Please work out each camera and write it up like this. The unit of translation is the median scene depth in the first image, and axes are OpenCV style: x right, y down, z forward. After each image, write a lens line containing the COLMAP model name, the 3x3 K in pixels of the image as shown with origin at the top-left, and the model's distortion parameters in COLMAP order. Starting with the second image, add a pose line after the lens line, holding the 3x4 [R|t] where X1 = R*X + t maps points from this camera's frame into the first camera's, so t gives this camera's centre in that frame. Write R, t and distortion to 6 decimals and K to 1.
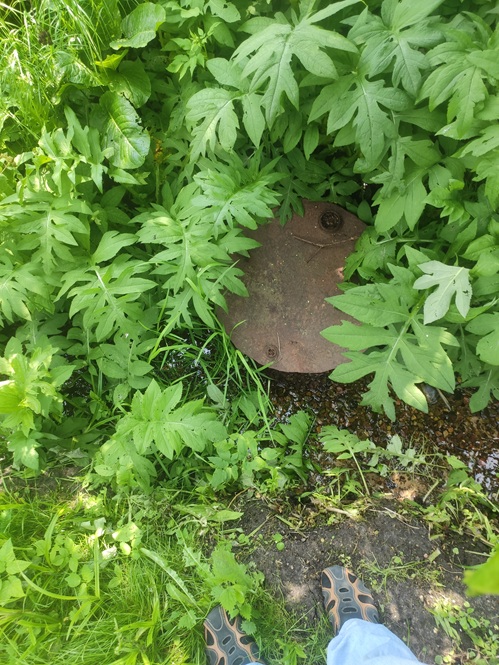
lens RADIAL K [[500.2, 0, 245.0], [0, 500.2, 335.8], [0, 0, 1]] dist [0.025730, -0.004314]
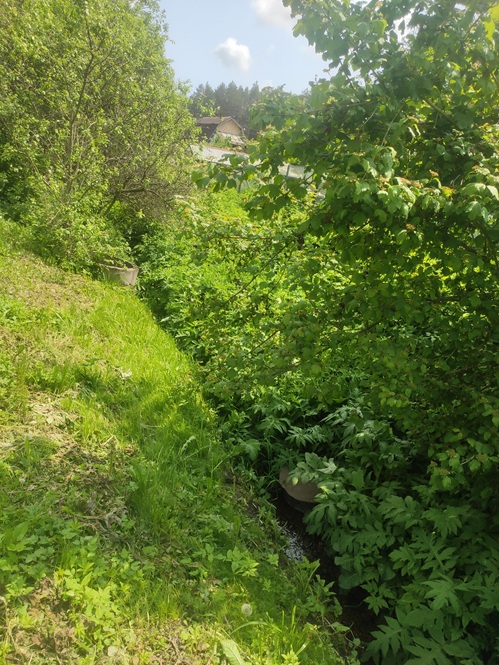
lens RADIAL K [[500.2, 0, 250.8], [0, 500.2, 333.9], [0, 0, 1]] dist [0.025730, -0.004314]
pose [[0.485362, 0.390278, -0.782373, 2.100325], [-0.868522, 0.318046, -0.380153, 1.155834], [0.100465, 0.864020, 0.493332, -1.226682]]
